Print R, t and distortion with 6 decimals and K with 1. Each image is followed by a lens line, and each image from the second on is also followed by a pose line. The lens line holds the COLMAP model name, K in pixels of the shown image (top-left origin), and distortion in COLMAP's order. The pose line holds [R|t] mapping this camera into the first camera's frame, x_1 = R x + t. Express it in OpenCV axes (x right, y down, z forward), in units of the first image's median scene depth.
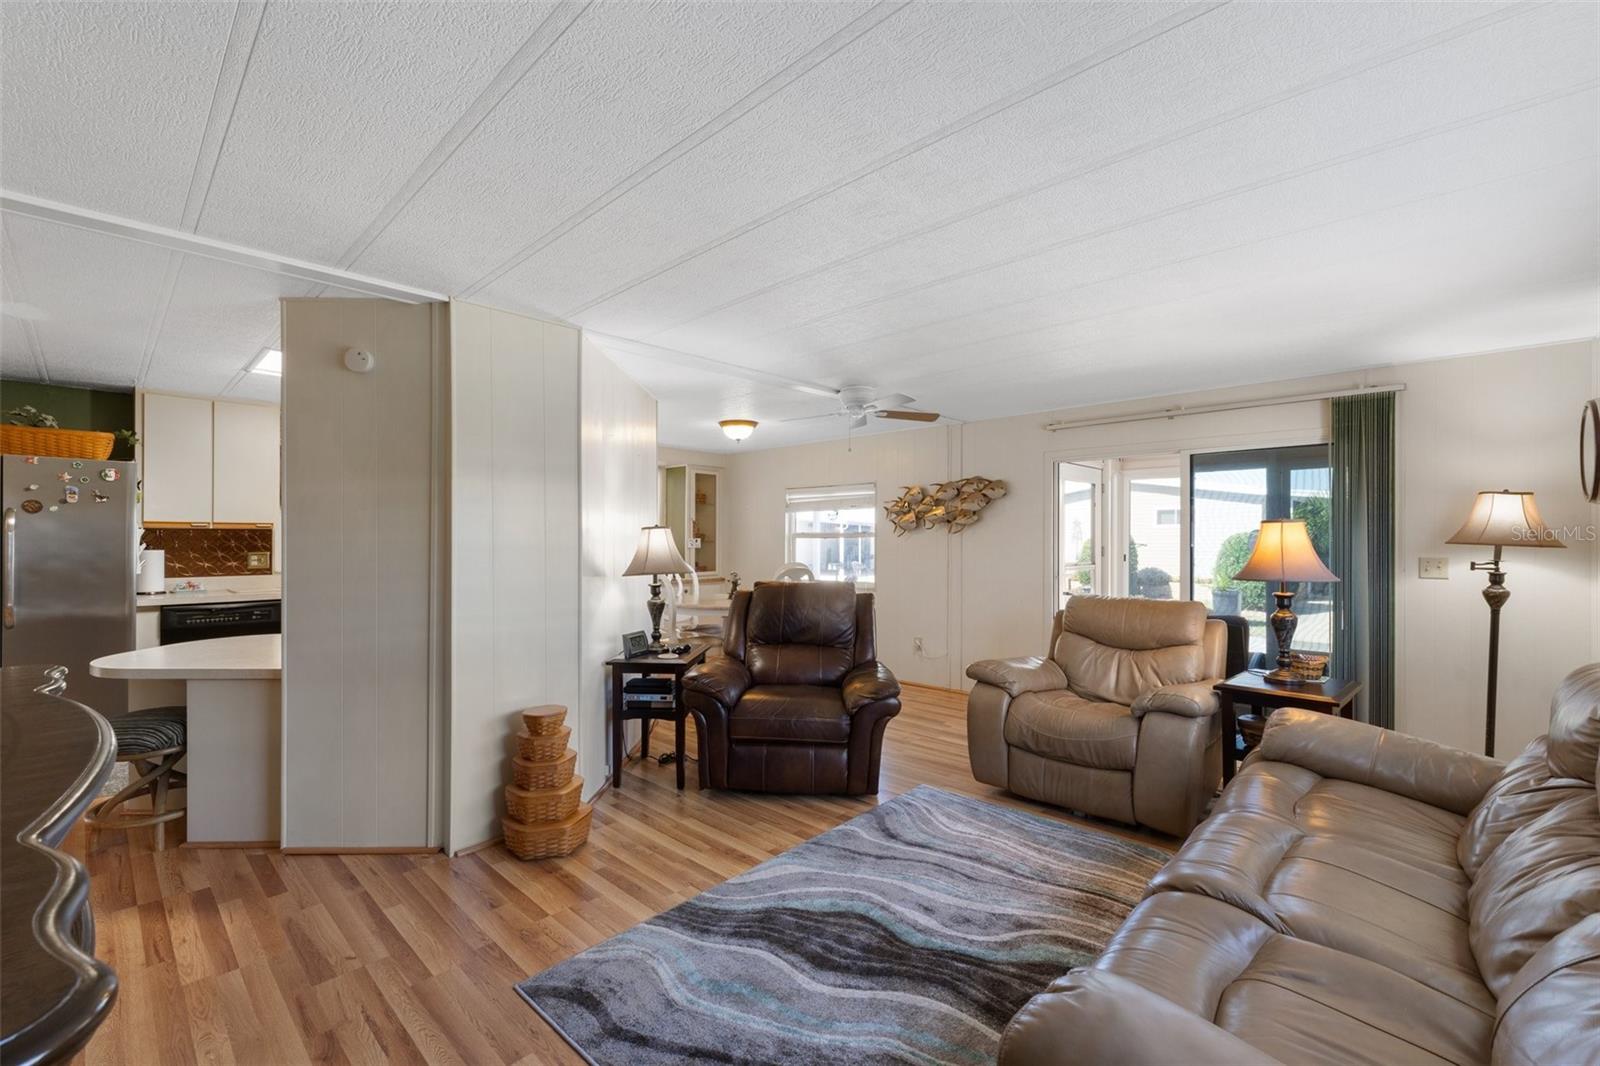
lens RADIAL K [[673.8, 0, 800.0], [0, 673.8, 533.0], [0, 0, 1]] dist [0.001658, -0.000811]
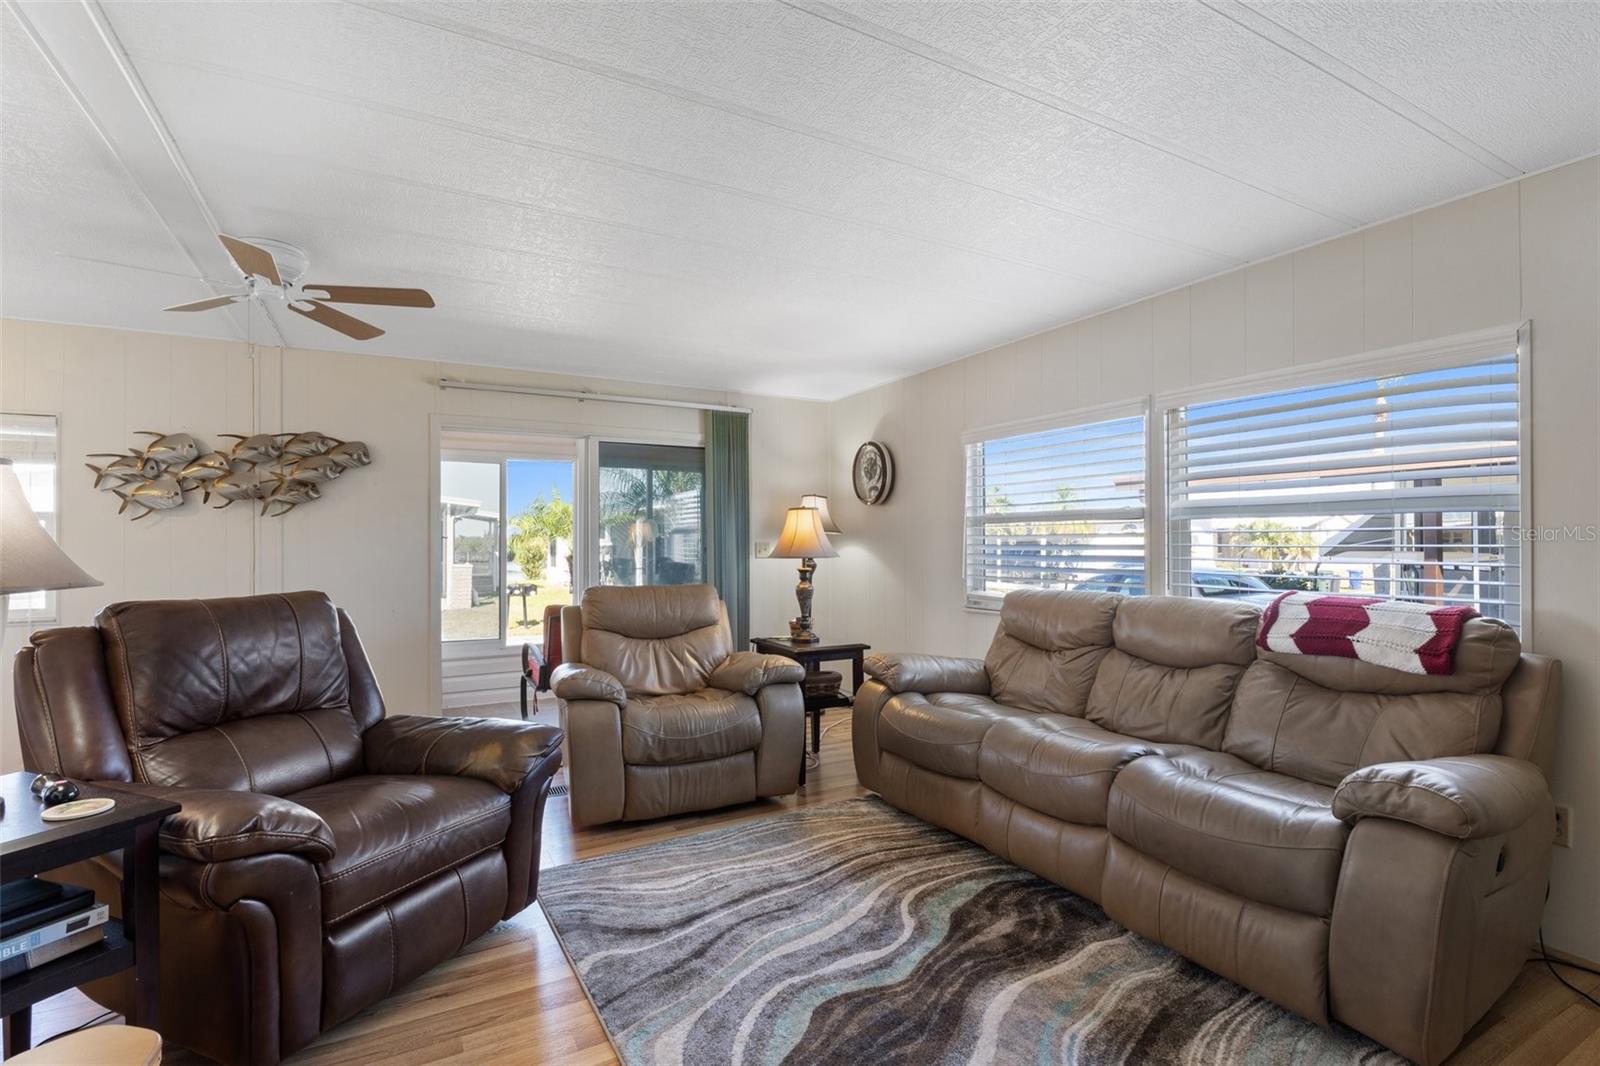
lens RADIAL K [[743.3, 0, 802.6], [0, 743.3, 518.3], [0, 0, 1]] dist [-0.000837, -0.020111]
pose [[0.281870, 0.031370, 0.958940, -0.509805], [-0.001913, 0.999482, -0.032134, 0.040616], [-0.959451, 0.007223, 0.281784, 0.561023]]
